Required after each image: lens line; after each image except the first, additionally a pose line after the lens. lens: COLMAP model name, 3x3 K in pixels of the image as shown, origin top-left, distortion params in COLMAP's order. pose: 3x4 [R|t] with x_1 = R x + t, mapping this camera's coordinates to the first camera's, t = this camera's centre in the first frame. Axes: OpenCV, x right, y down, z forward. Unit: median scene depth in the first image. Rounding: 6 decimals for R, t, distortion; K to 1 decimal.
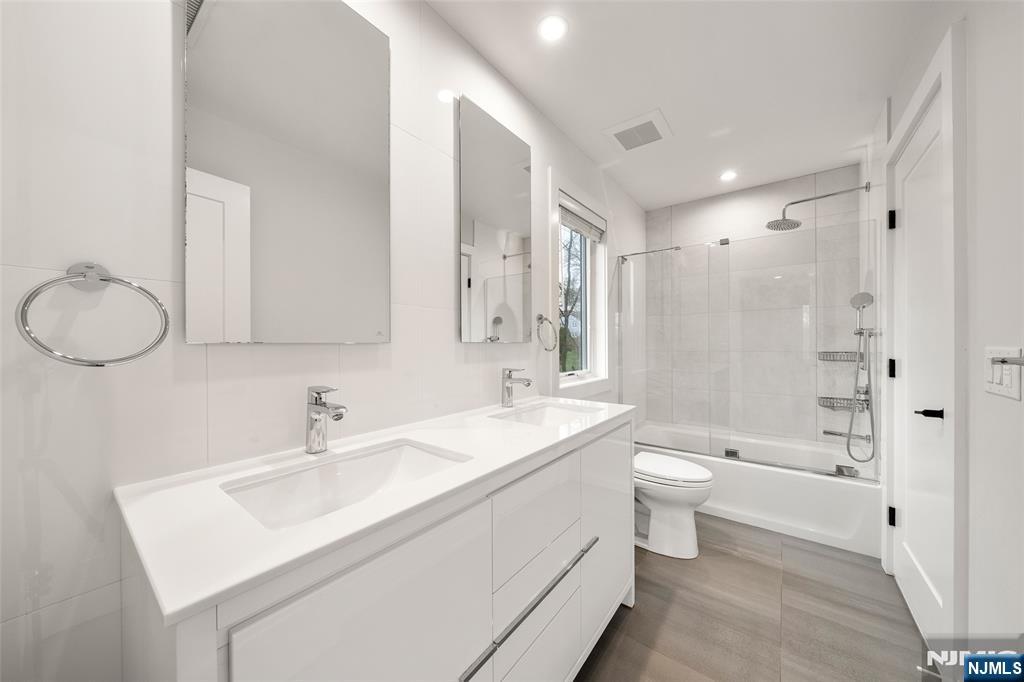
lens RADIAL K [[355.3, 0, 517.5], [0, 355.3, 343.2], [0, 0, 1]] dist [-0.001221, -0.000032]
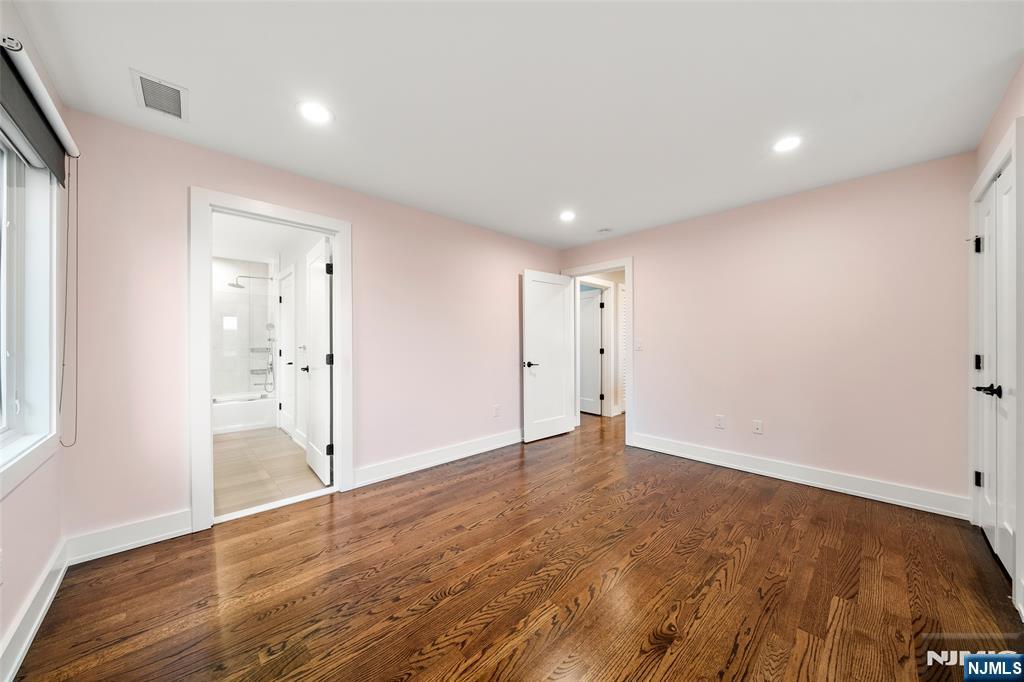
lens RADIAL K [[355.3, 0, 517.5], [0, 355.3, 343.2], [0, 0, 1]] dist [-0.001221, -0.000032]
pose [[0.162198, 0.002882, 0.986754, -1.122687], [0.000711, 0.999995, -0.003037, 0.002748], [-0.986758, 0.001195, 0.162195, -1.038875]]
